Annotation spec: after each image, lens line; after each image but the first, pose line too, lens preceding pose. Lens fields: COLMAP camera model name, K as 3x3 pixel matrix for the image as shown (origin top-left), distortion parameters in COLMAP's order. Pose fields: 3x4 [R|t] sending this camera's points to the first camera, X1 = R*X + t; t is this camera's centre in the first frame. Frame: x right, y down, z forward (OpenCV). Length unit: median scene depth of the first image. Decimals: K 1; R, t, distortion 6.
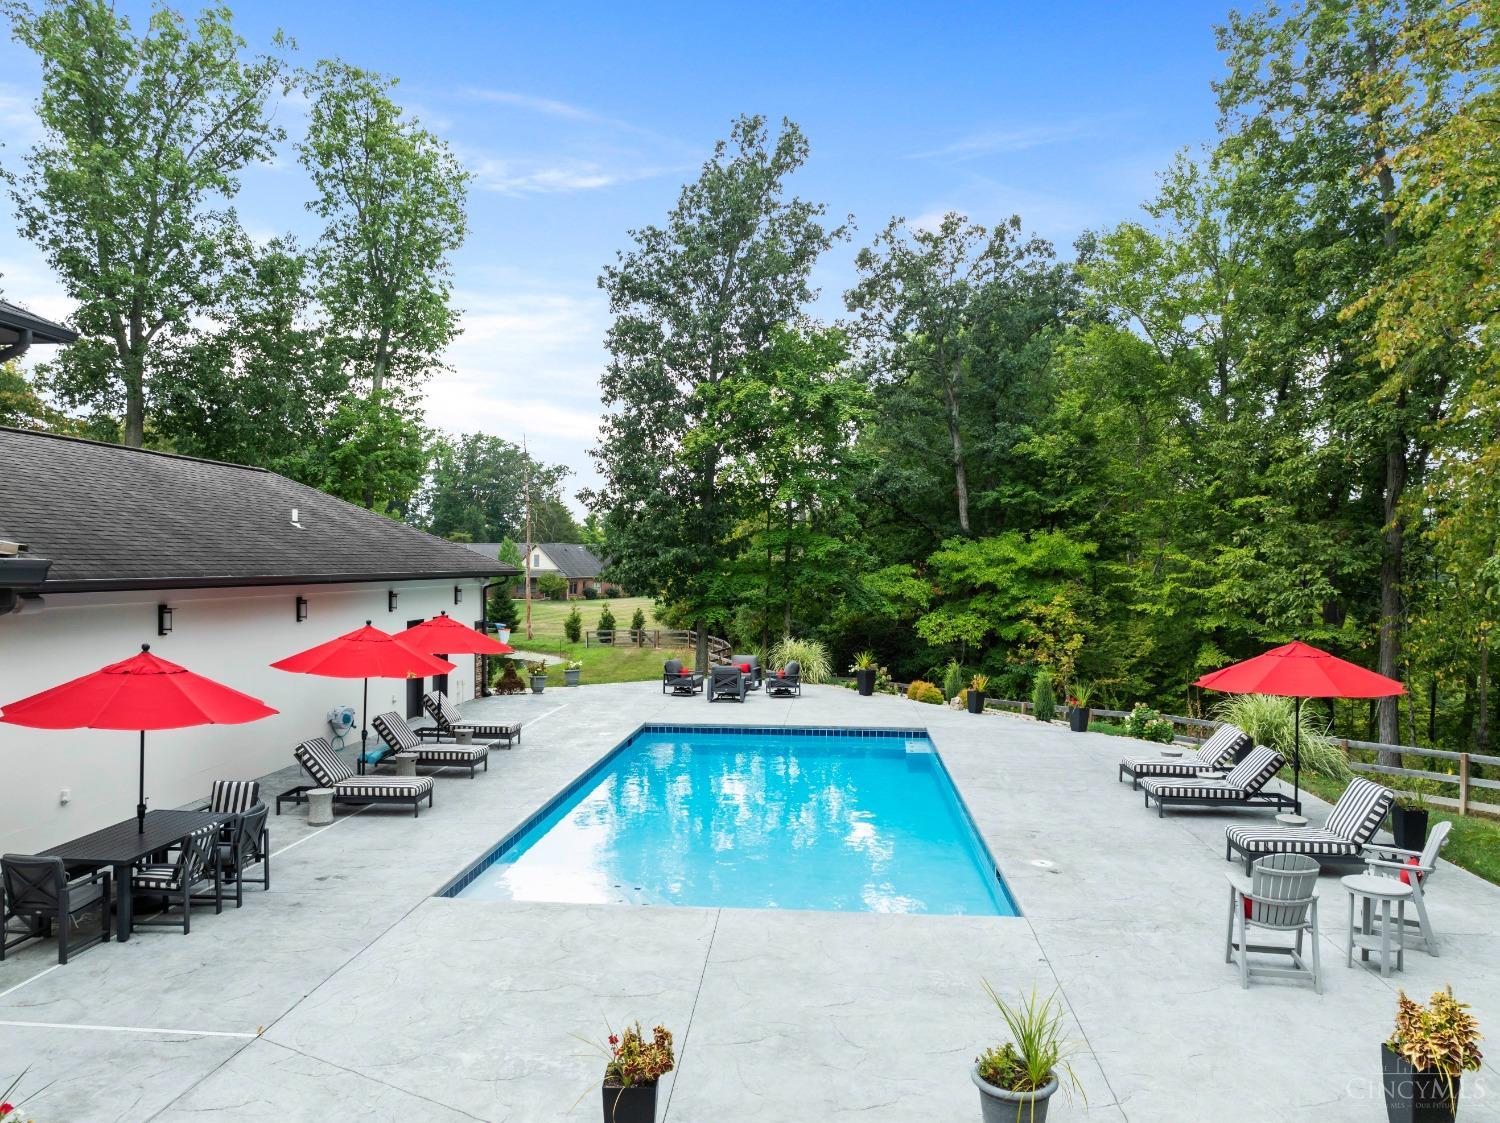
lens RADIAL K [[1044.5, 0, 751.2], [0, 1044.5, 564.3], [0, 0, 1]] dist [0.003285, 0.001816]
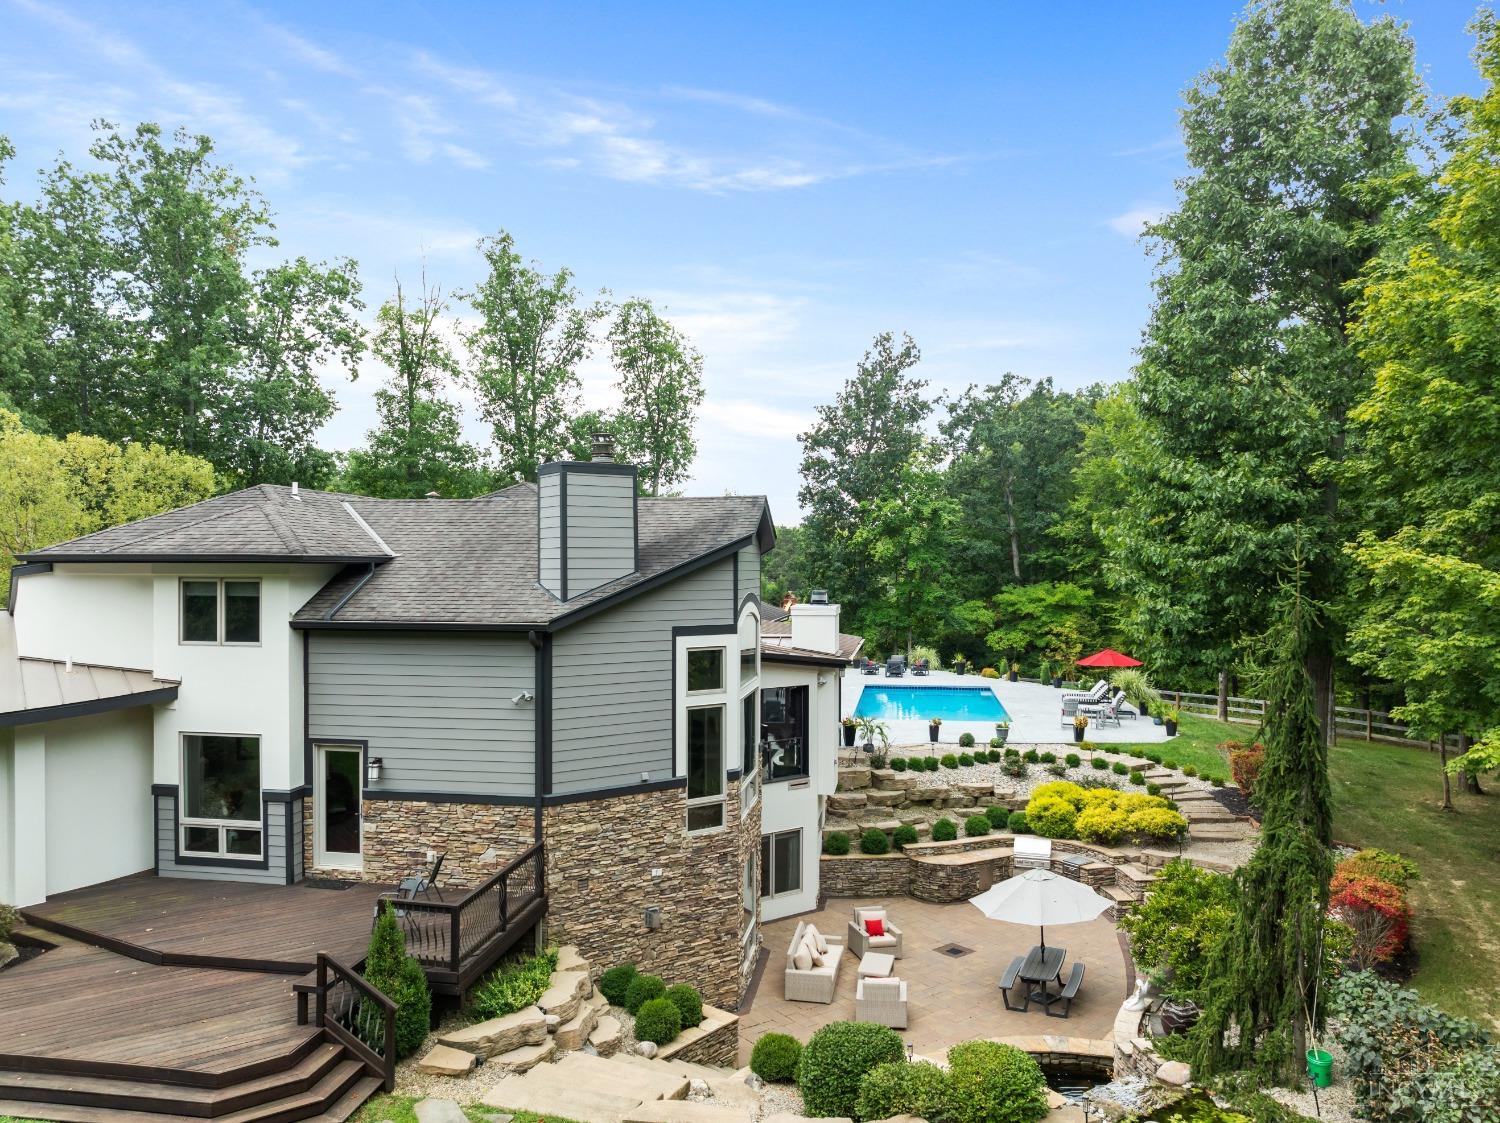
lens RADIAL K [[1044.5, 0, 747.0], [0, 1044.5, 560.6], [0, 0, 1]] dist [0.003285, 0.001816]
pose [[0.997480, -0.004335, -0.070813, -0.107393], [0.003925, 0.999975, -0.005932, -0.058079], [0.070837, 0.005639, 0.997472, -0.710067]]
